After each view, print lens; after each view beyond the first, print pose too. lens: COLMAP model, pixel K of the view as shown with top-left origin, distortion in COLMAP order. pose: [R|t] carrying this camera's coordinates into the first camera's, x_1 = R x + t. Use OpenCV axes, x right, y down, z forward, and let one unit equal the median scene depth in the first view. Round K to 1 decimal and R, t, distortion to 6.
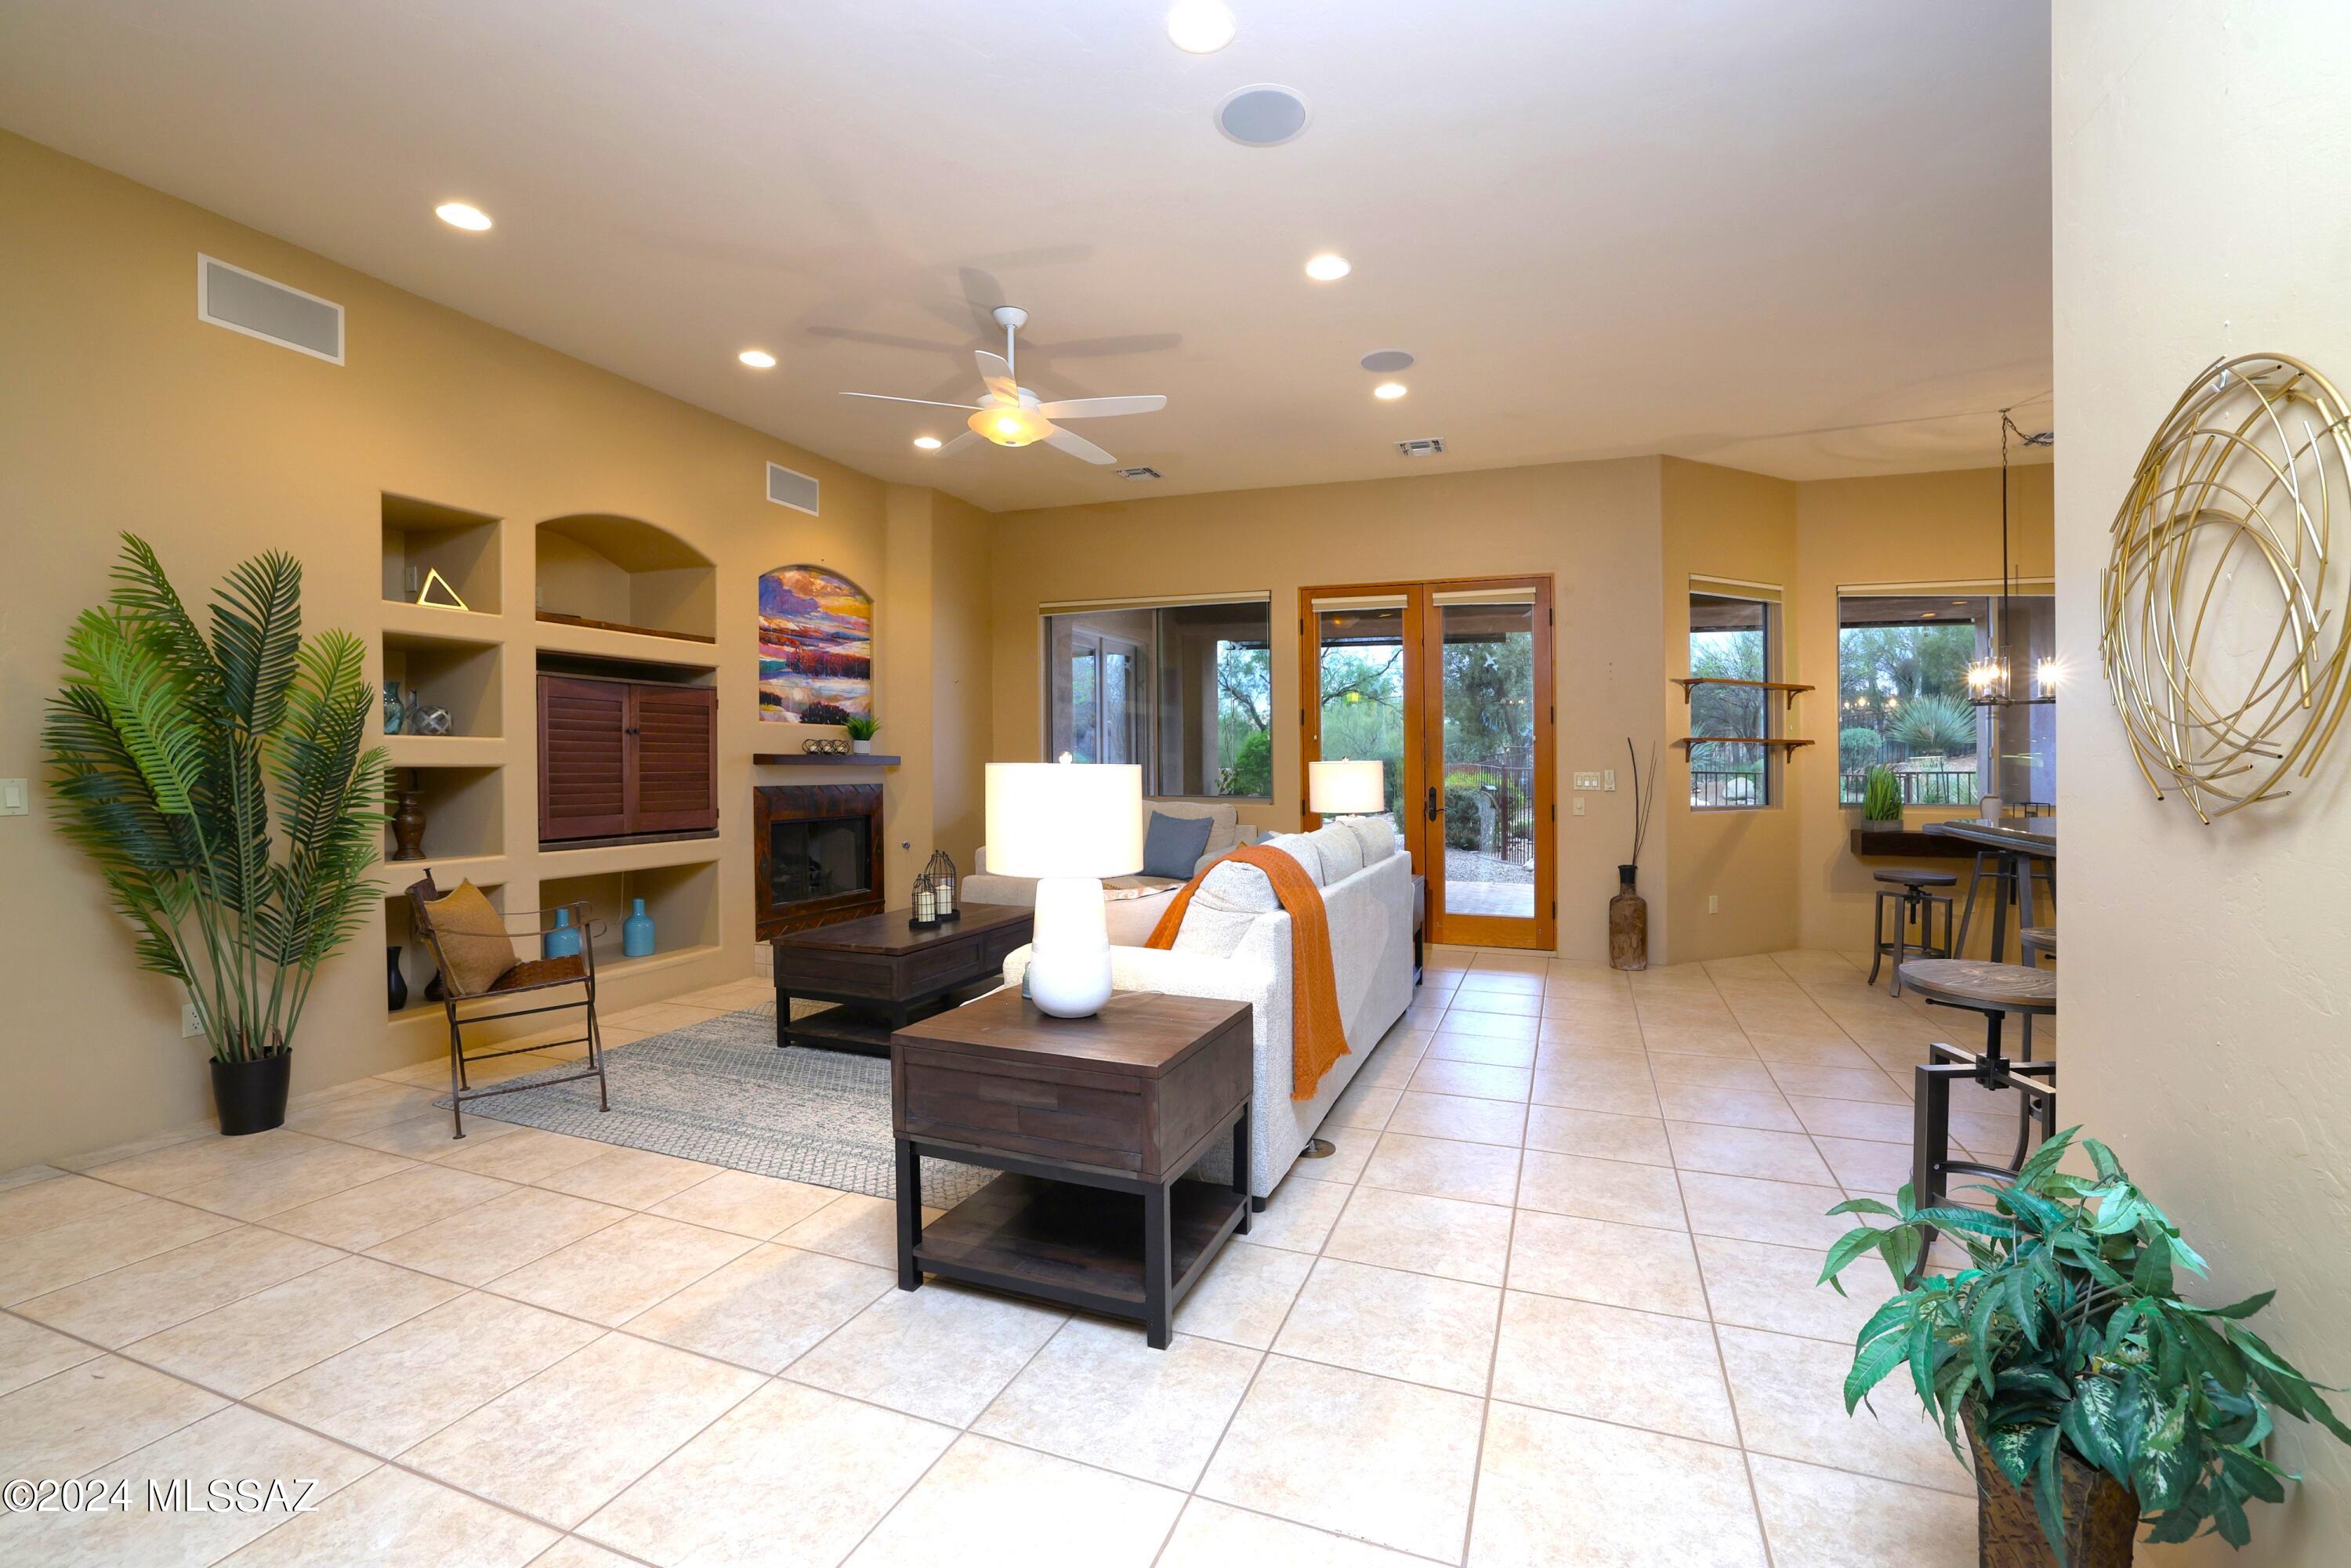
lens RADIAL K [[1031.6, 0, 1183.9], [0, 1031.6, 751.9], [0, 0, 1]] dist [-0.028893, 0.014018]
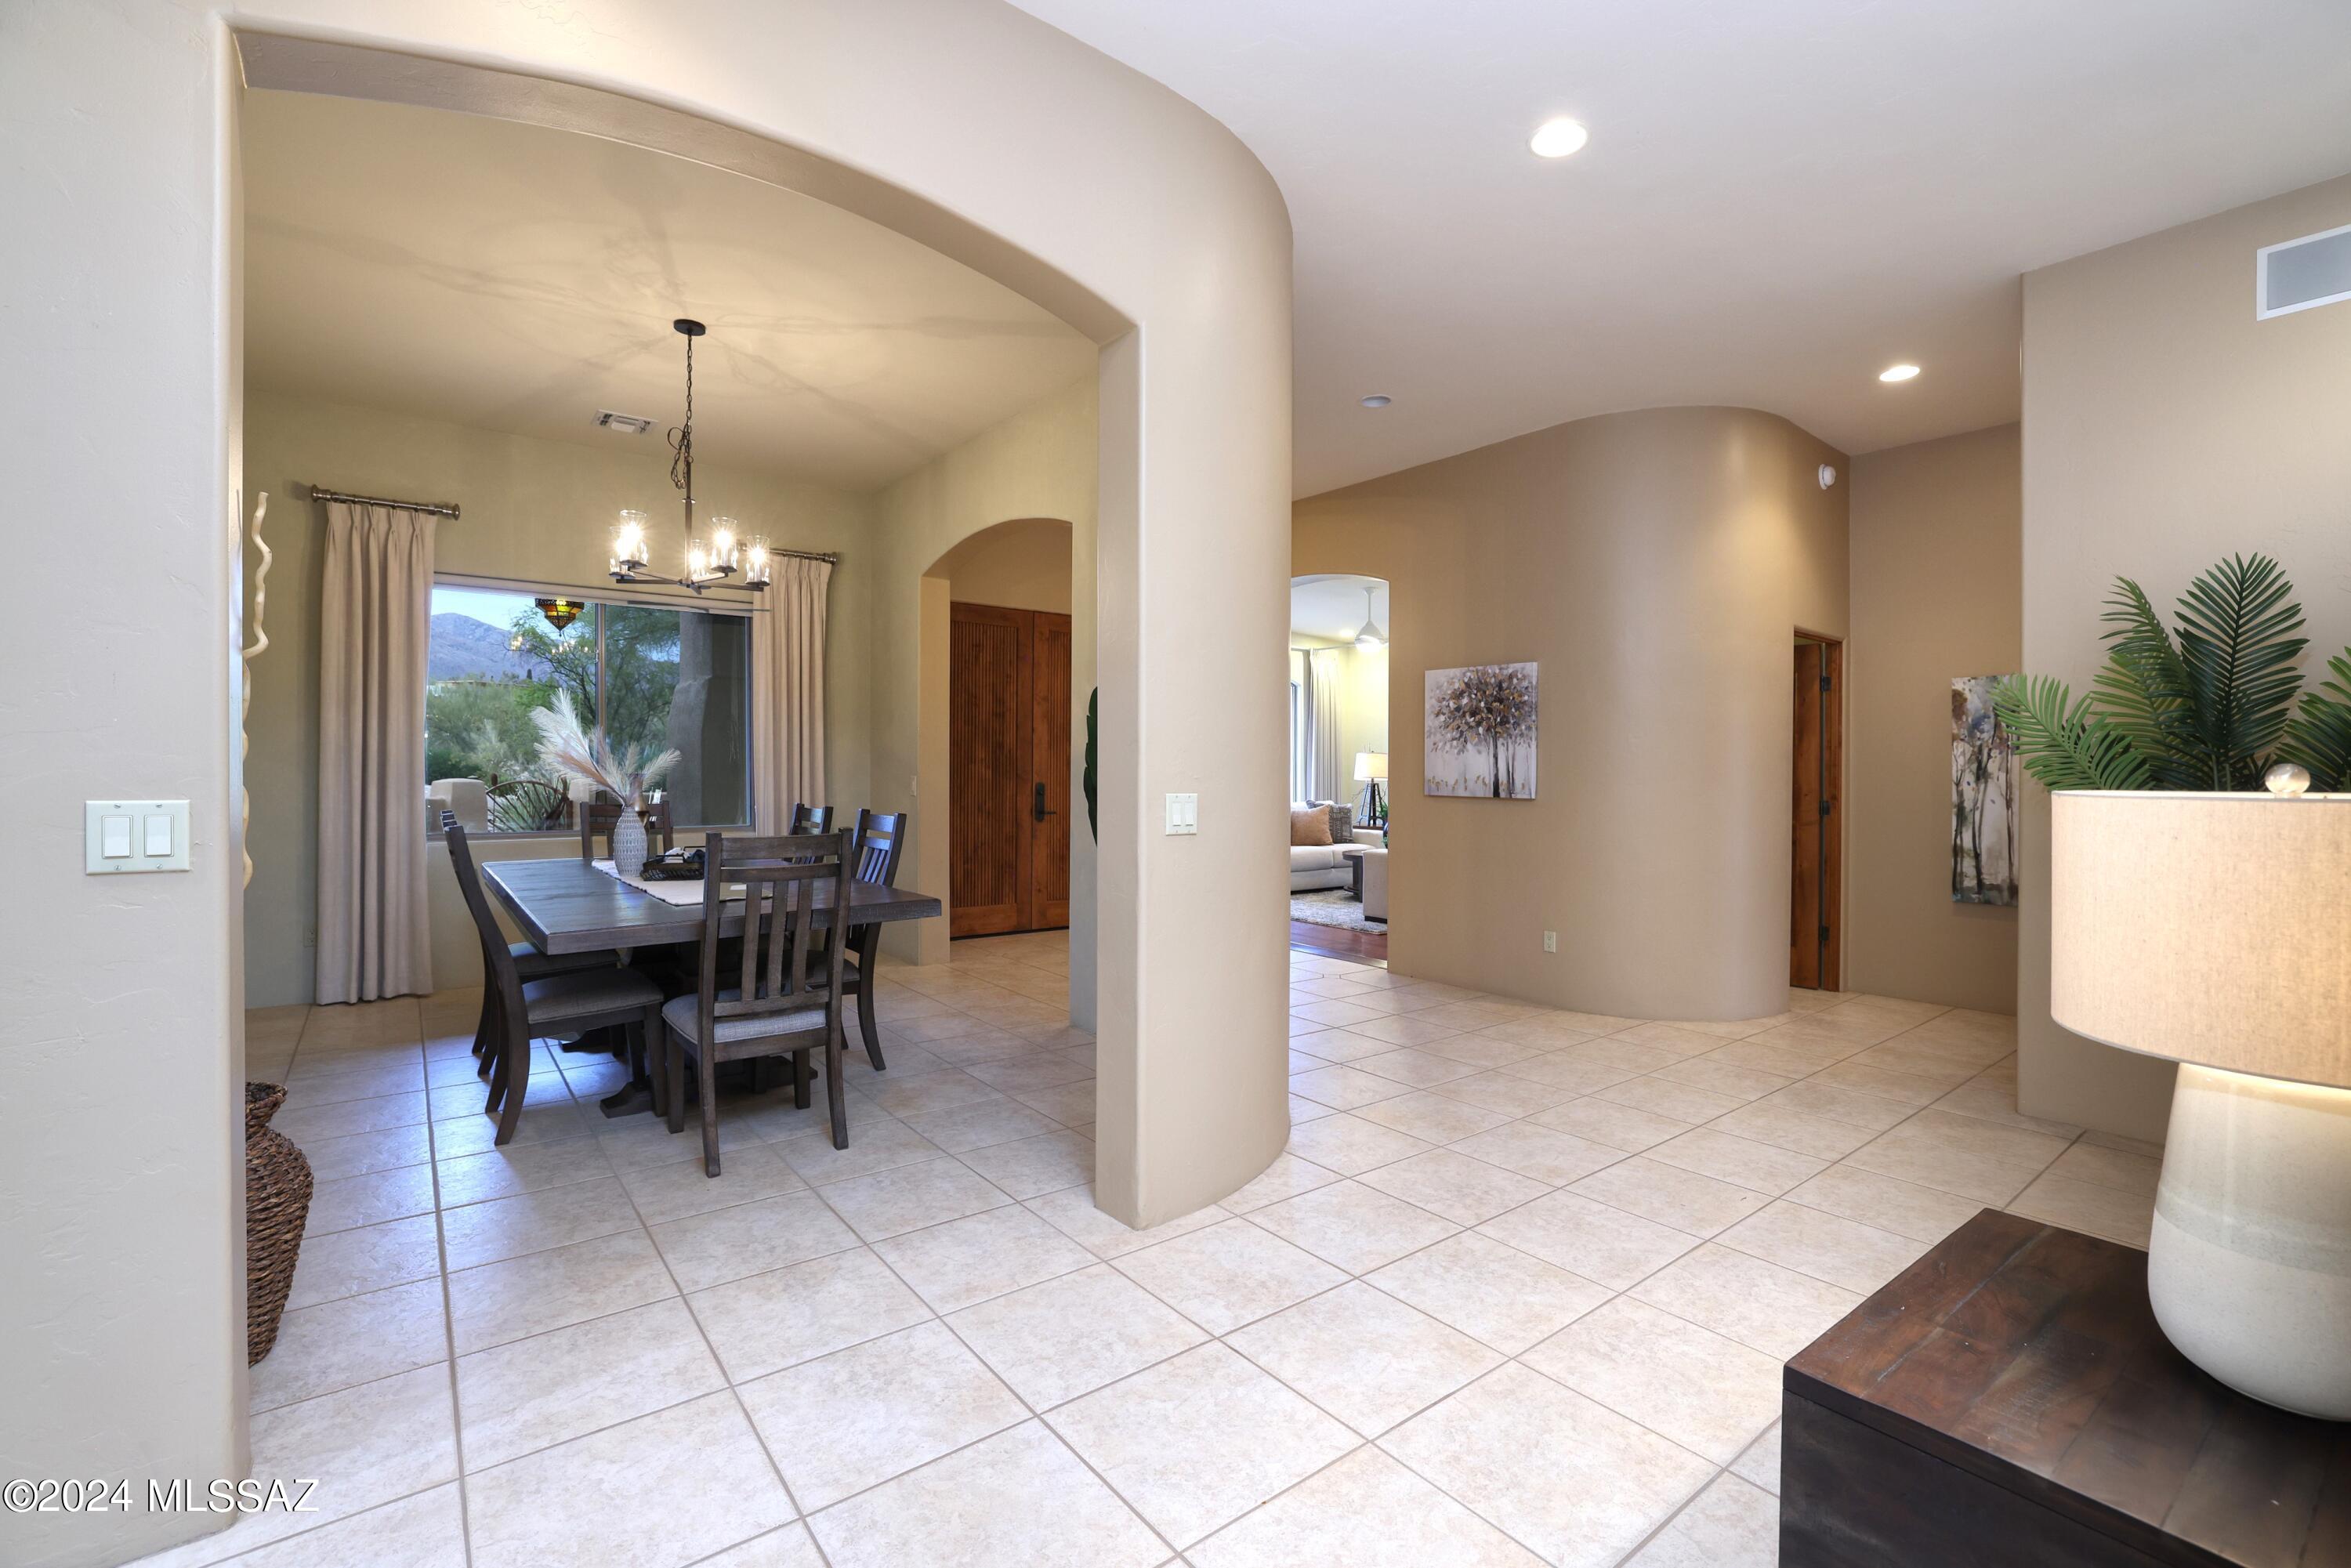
lens RADIAL K [[1022.5, 0, 1175.5], [0, 1022.5, 784.0], [0, 0, 1]] dist [-0.023679, 0.000619]
pose [[-0.523691, 0.004804, -0.851895, 0.671274], [0.001838, 0.999988, 0.004509, 0.006438], [0.851906, 0.000796, -0.523693, 1.173793]]
